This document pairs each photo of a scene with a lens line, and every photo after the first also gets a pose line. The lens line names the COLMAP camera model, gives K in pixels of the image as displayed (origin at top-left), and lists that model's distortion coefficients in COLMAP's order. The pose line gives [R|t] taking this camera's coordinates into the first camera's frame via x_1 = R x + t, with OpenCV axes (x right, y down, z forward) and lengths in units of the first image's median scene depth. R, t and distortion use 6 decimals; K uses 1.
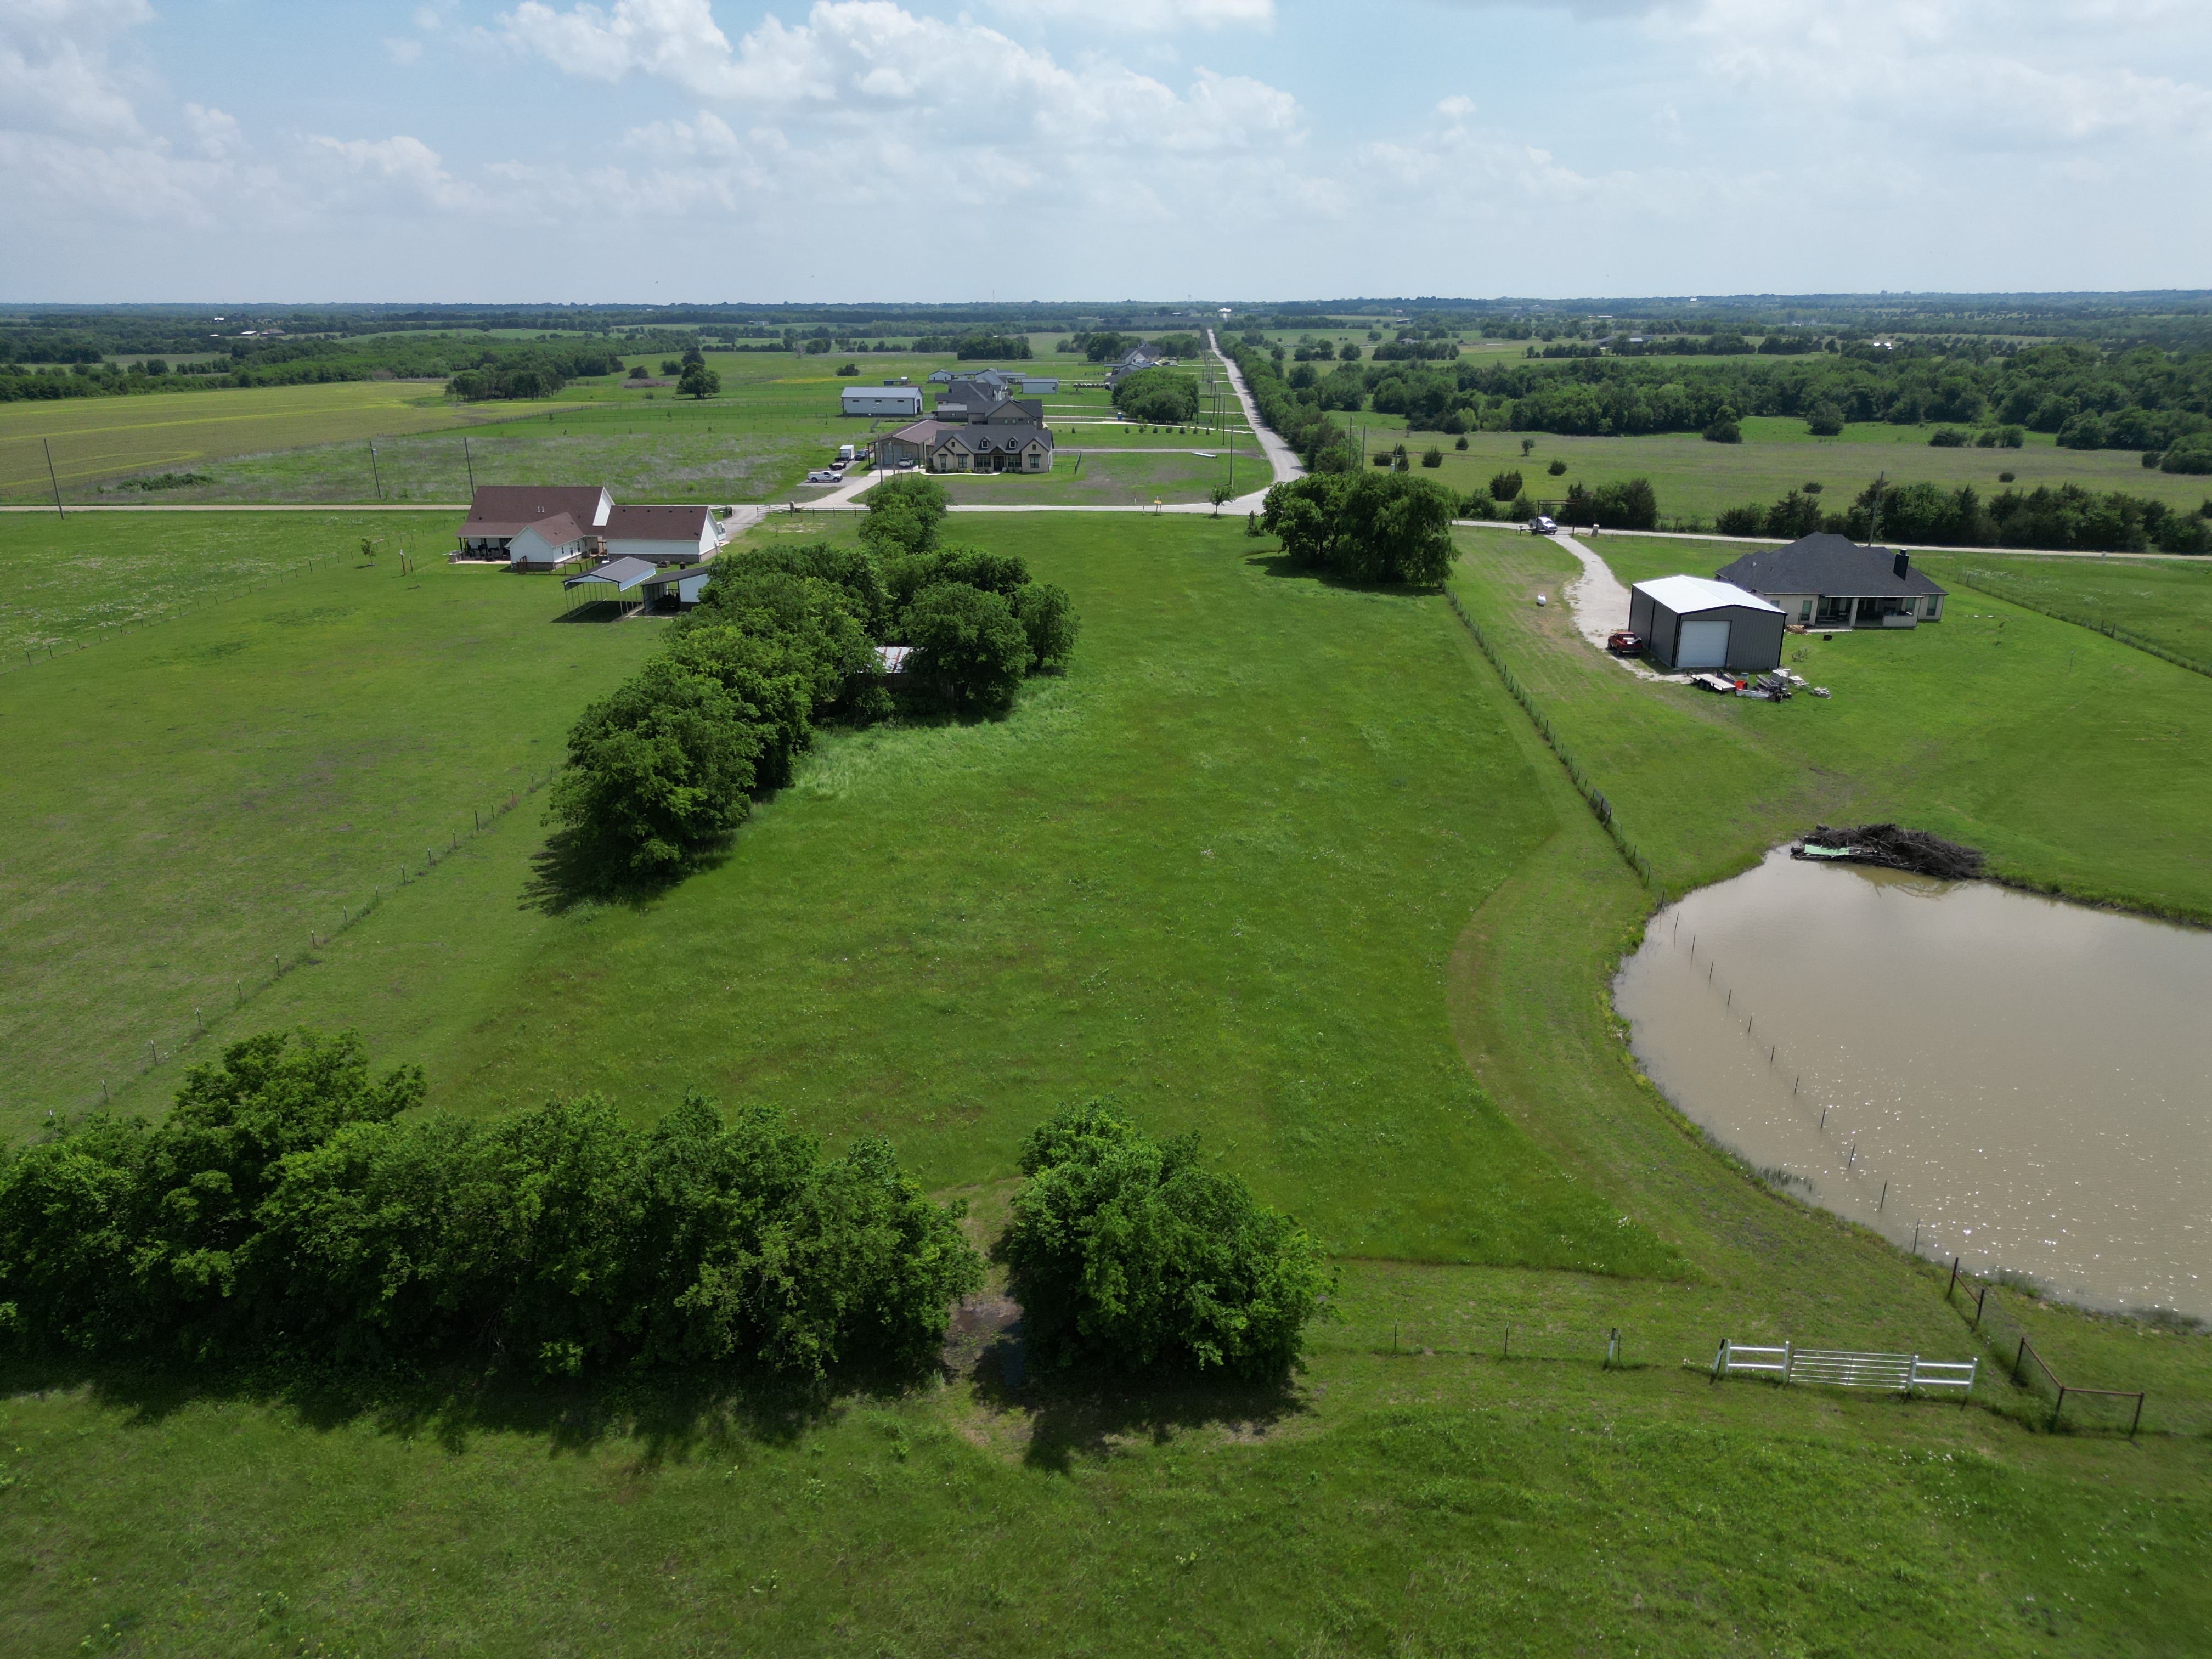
lens RADIAL K [[1577.5, 0, 1099.9], [0, 1577.5, 831.1], [0, 0, 1]] dist [0.062722, -0.055178]
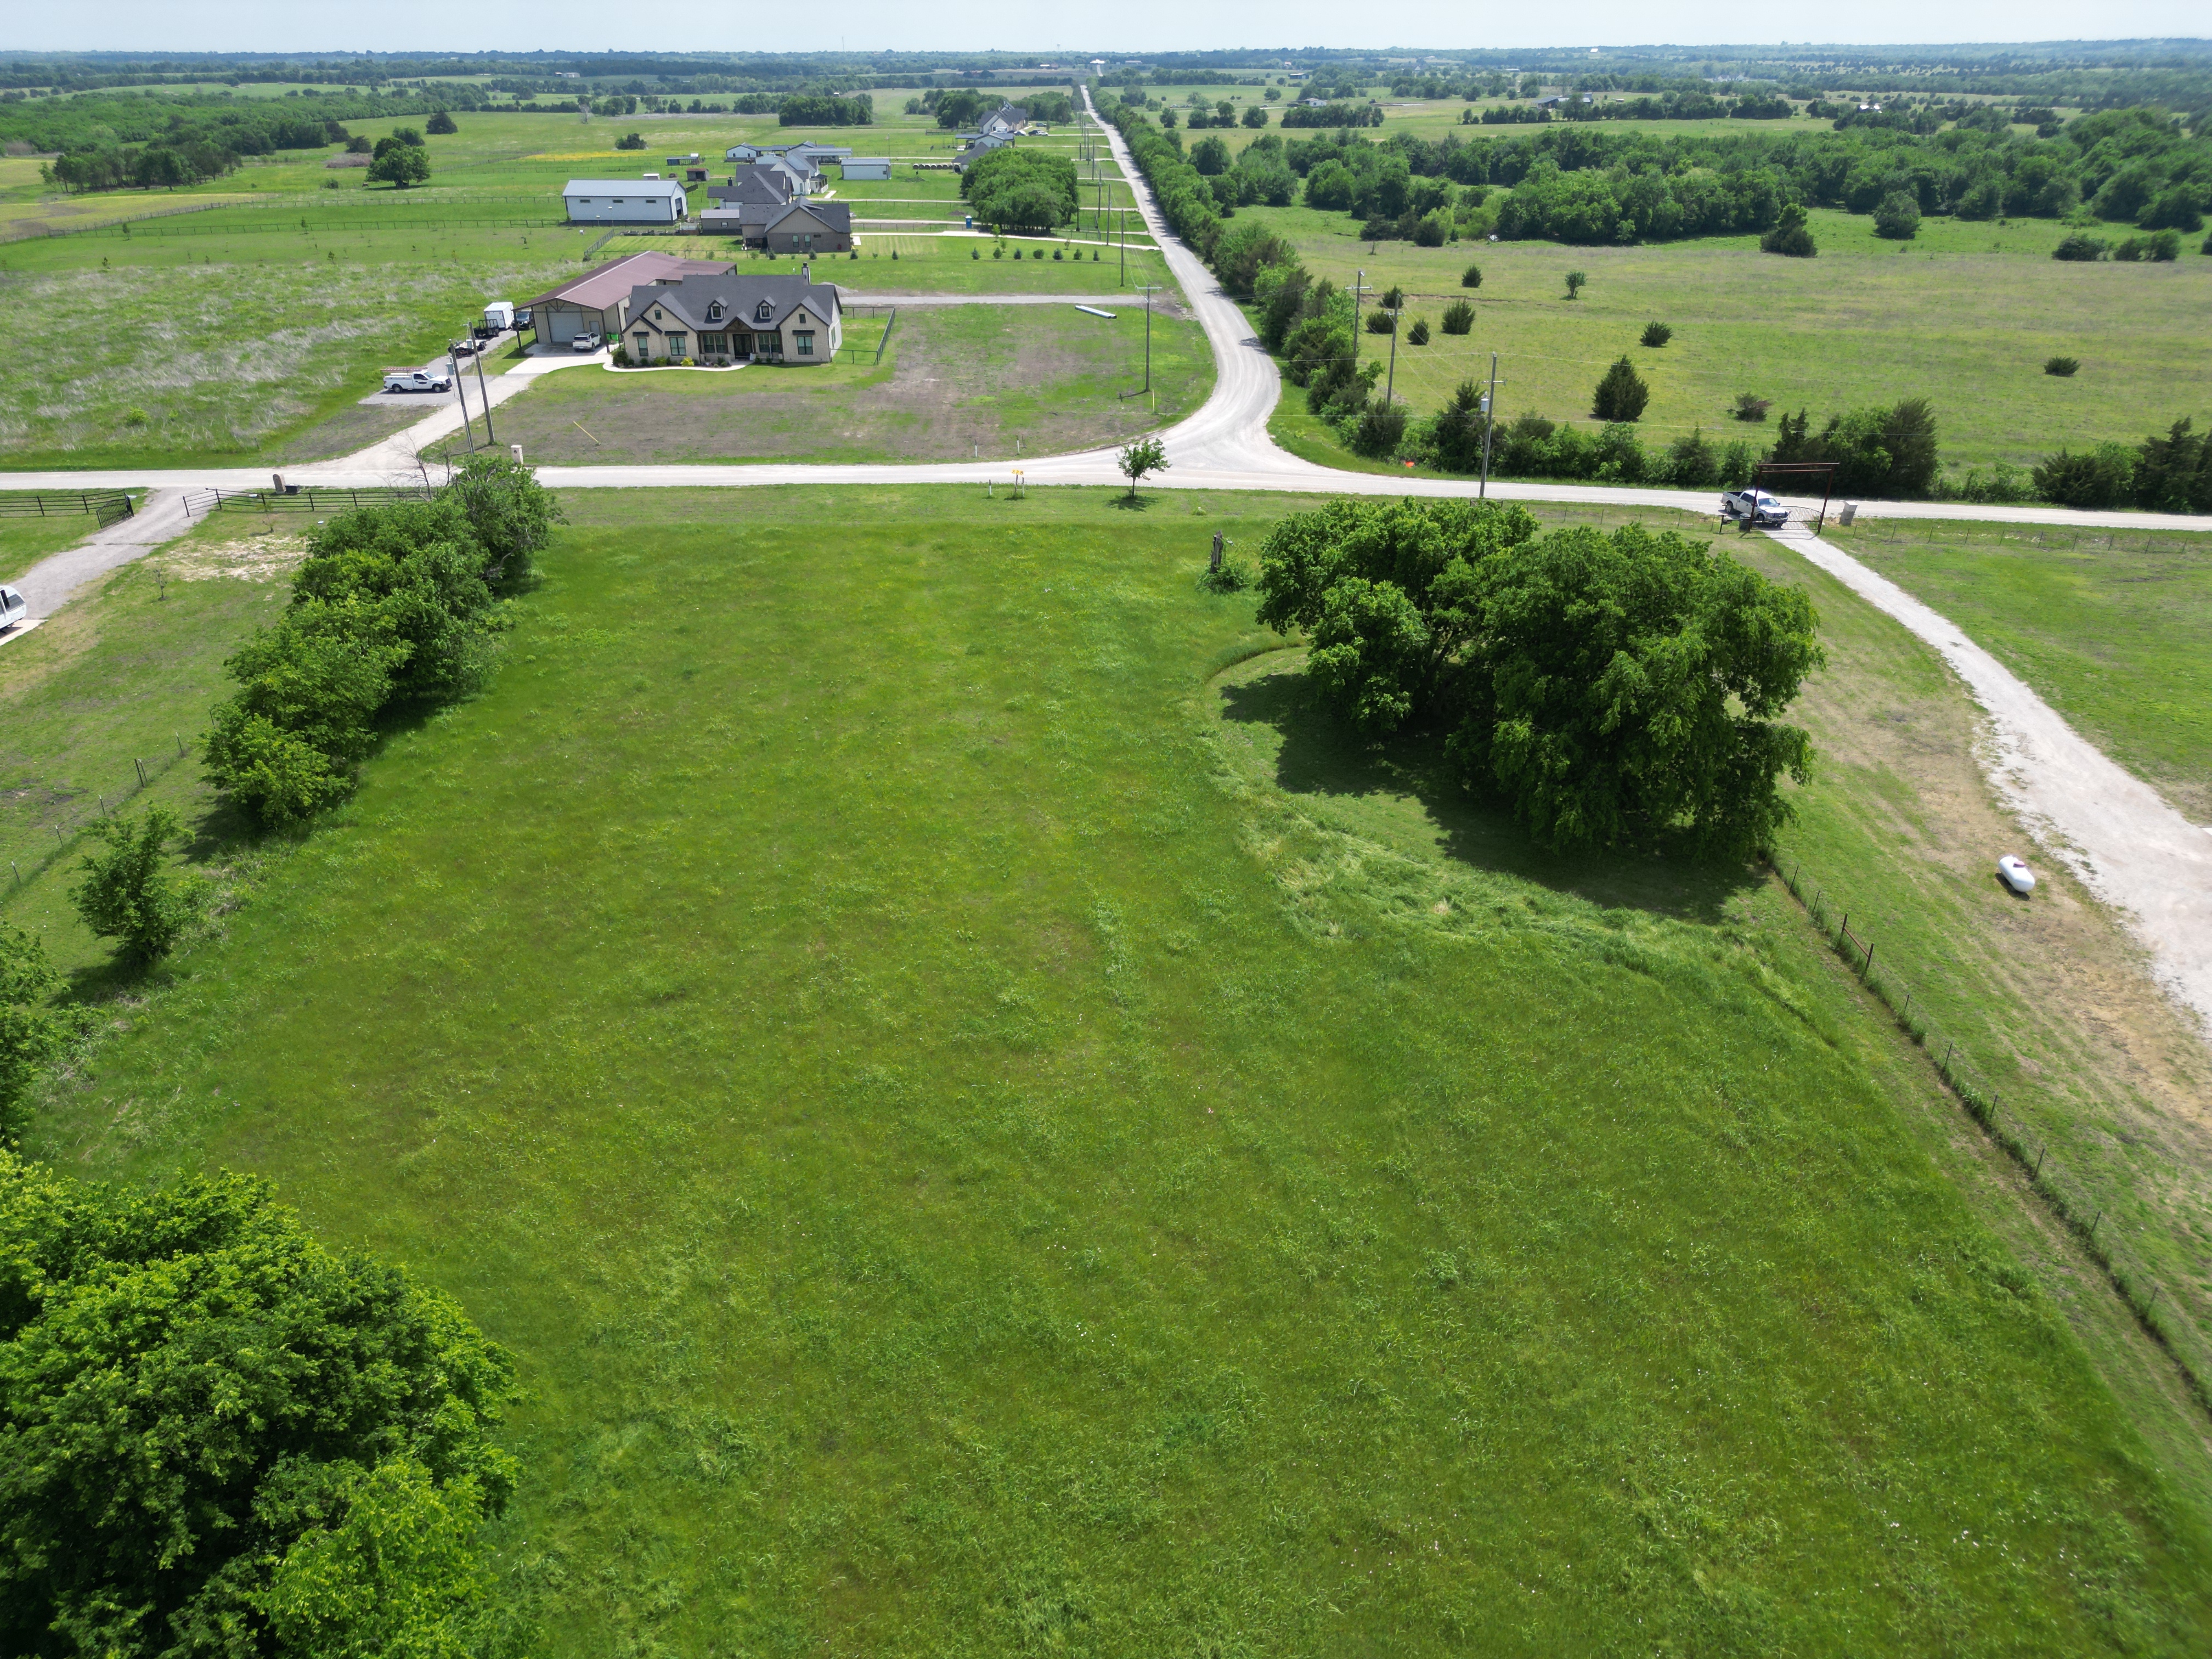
lens RADIAL K [[1577.5, 0, 1100.0], [0, 1577.5, 830.6], [0, 0, 1]] dist [0.062722, -0.055178]
pose [[0.997035, -0.032579, 0.069708, 0.011091], [0.023097, 0.990882, 0.132741, -0.074103], [-0.073397, -0.130737, 0.988696, 0.222192]]
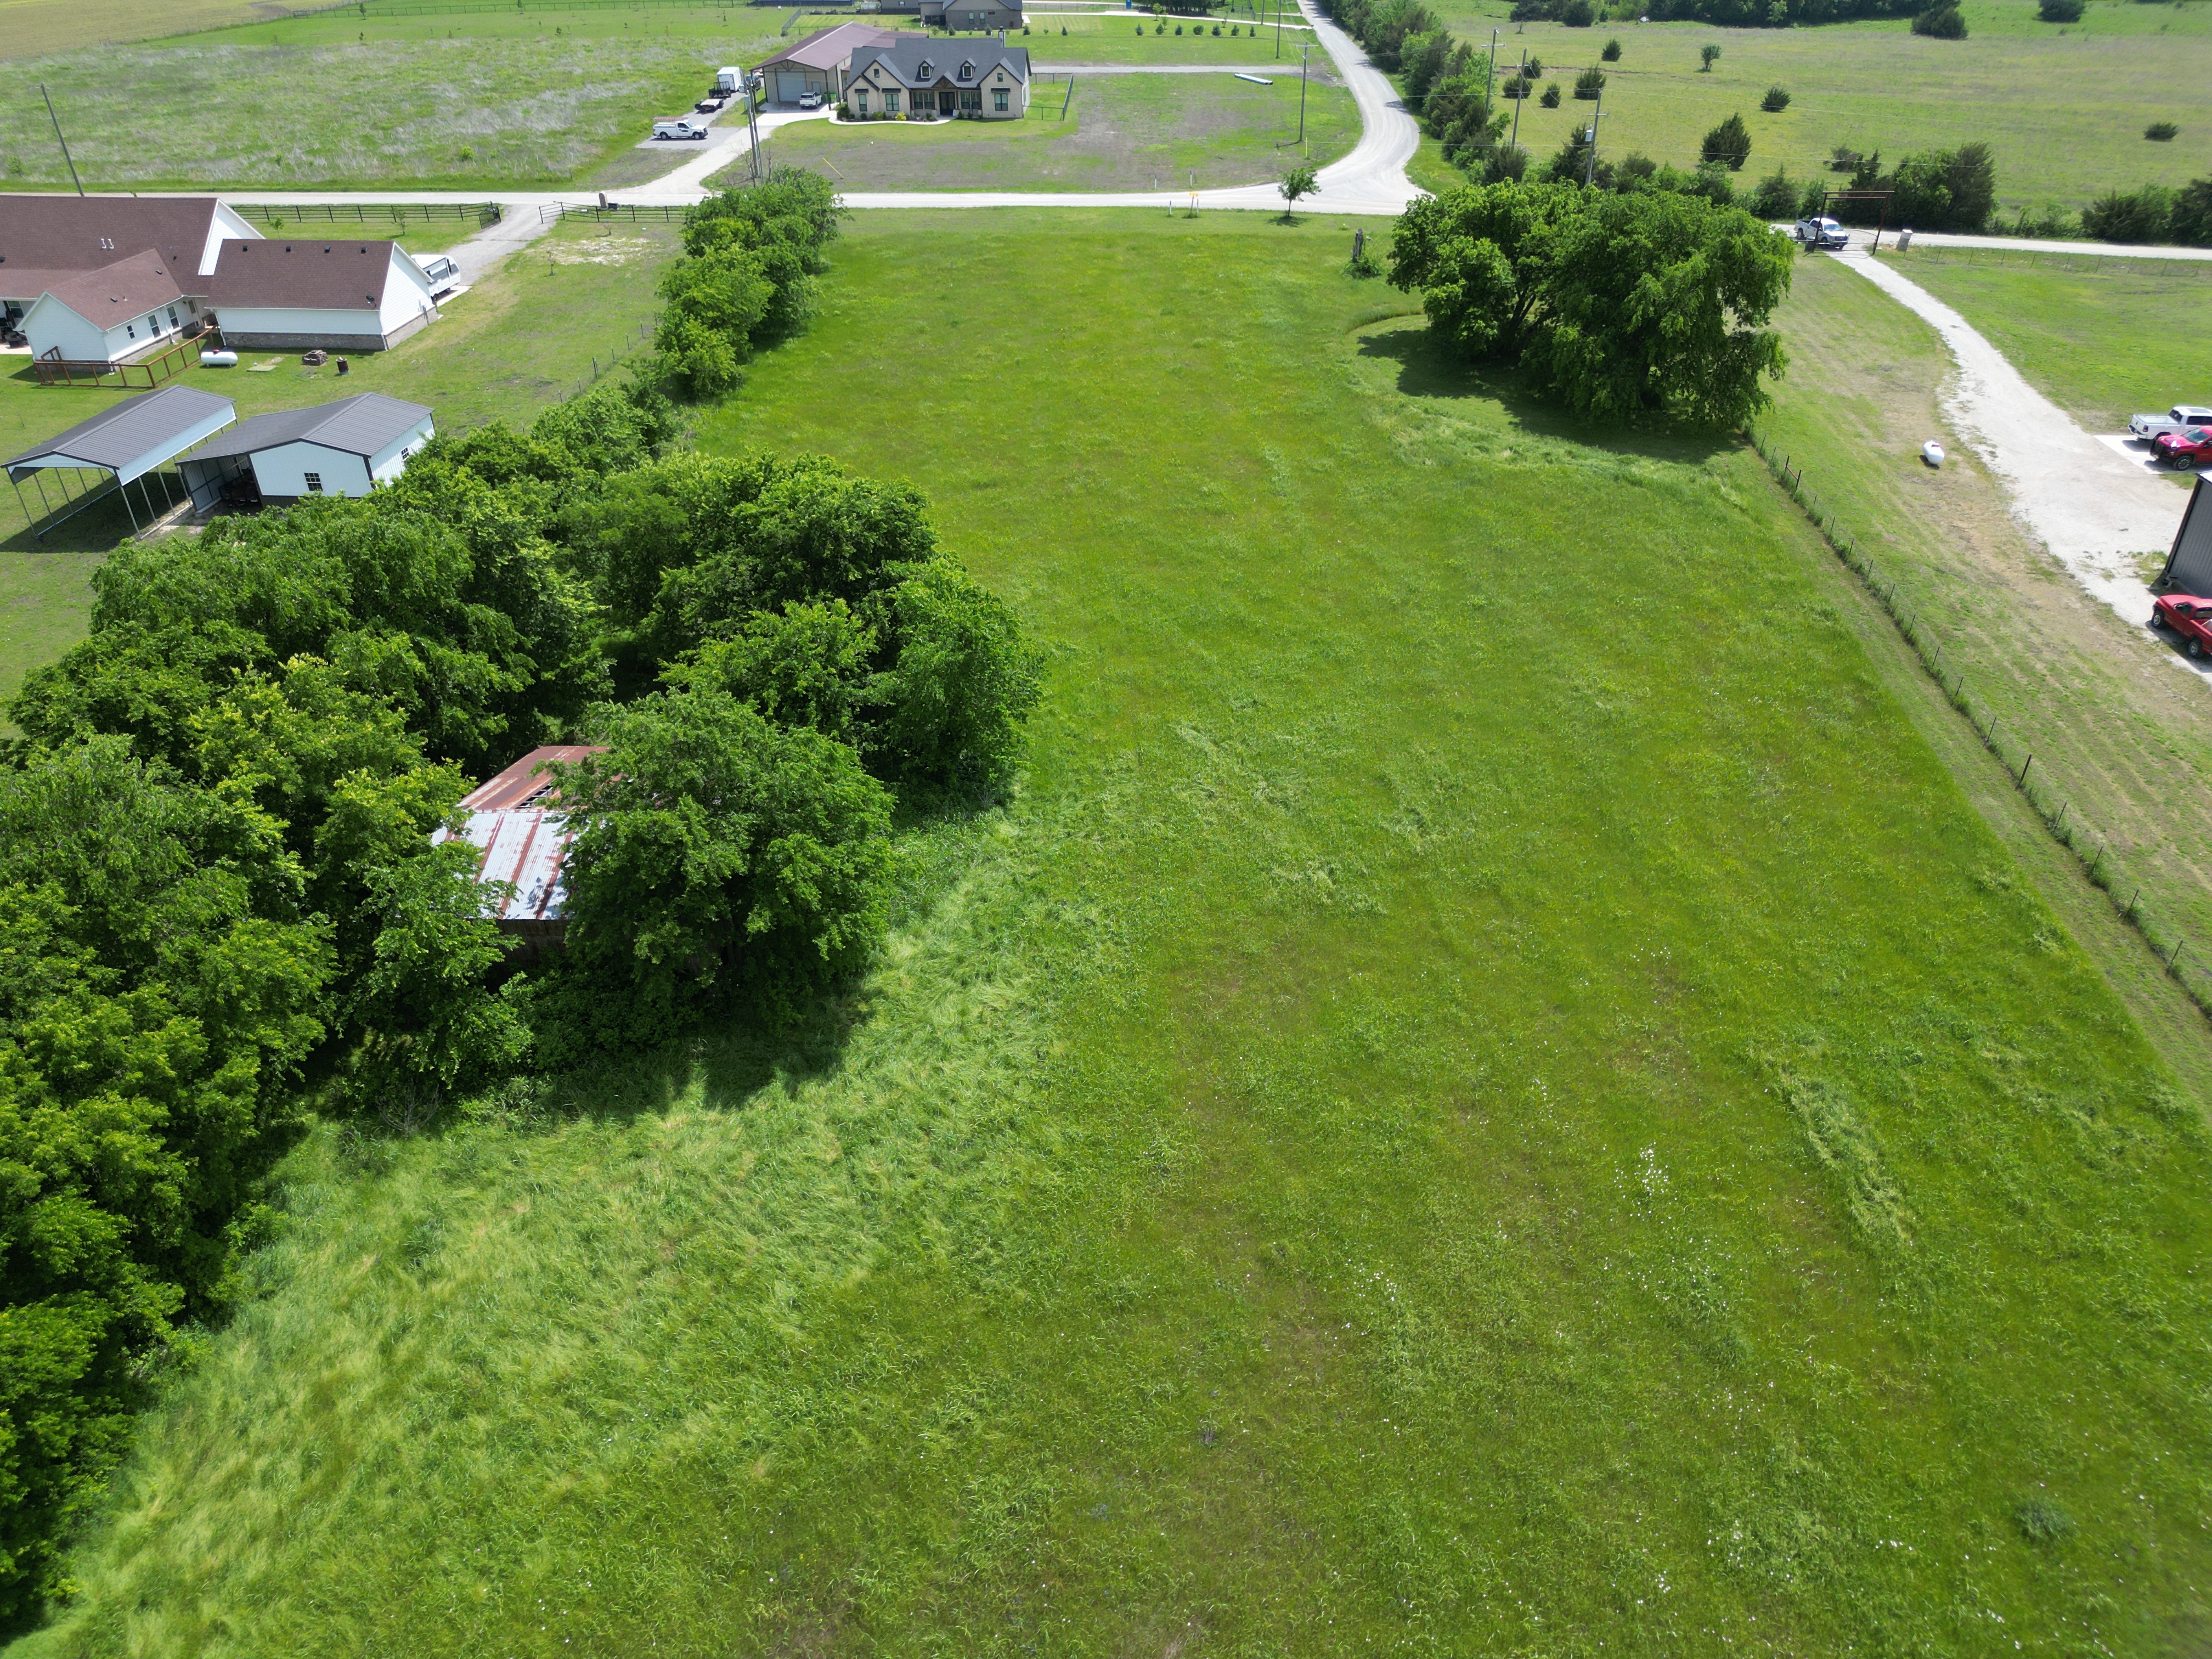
lens RADIAL K [[1577.5, 0, 1097.7], [0, 1577.5, 833.0], [0, 0, 1]] dist [0.062722, -0.055178]
pose [[0.999983, -0.001744, -0.005521, 0.001190], [0.002992, 0.972054, 0.234739, -0.051897], [0.004957, -0.234752, 0.972043, 0.157870]]
